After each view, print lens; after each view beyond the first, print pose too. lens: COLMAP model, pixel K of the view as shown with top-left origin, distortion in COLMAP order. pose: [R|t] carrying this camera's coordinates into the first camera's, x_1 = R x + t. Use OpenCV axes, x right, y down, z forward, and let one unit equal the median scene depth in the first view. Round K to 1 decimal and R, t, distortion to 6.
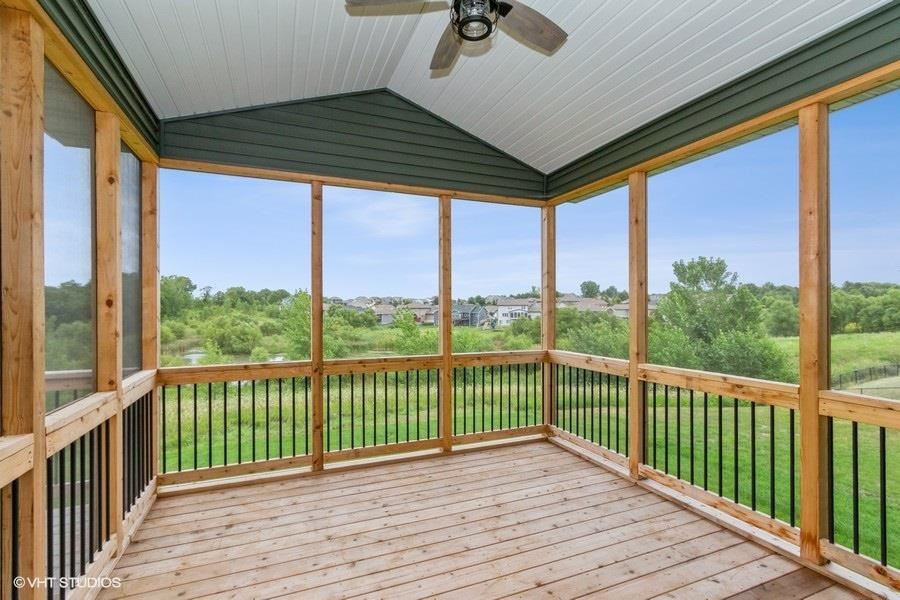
lens RADIAL K [[413.2, 0, 449.5], [0, 413.2, 309.9], [0, 0, 1]] dist [0.000474, 0.000087]
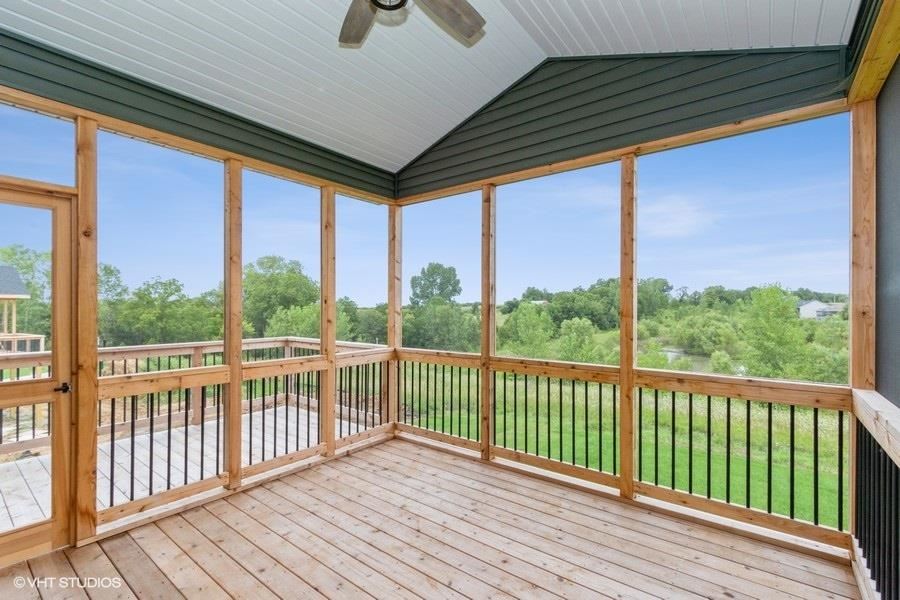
lens RADIAL K [[408.5, 0, 442.9], [0, 408.5, 307.7], [0, 0, 1]] dist [0.000948, -0.000053]
pose [[0.489350, 0.003557, -0.872080, 0.538422], [-0.008160, 0.999967, -0.000500, 0.003237], [0.872049, 0.007361, 0.489363, 0.396713]]
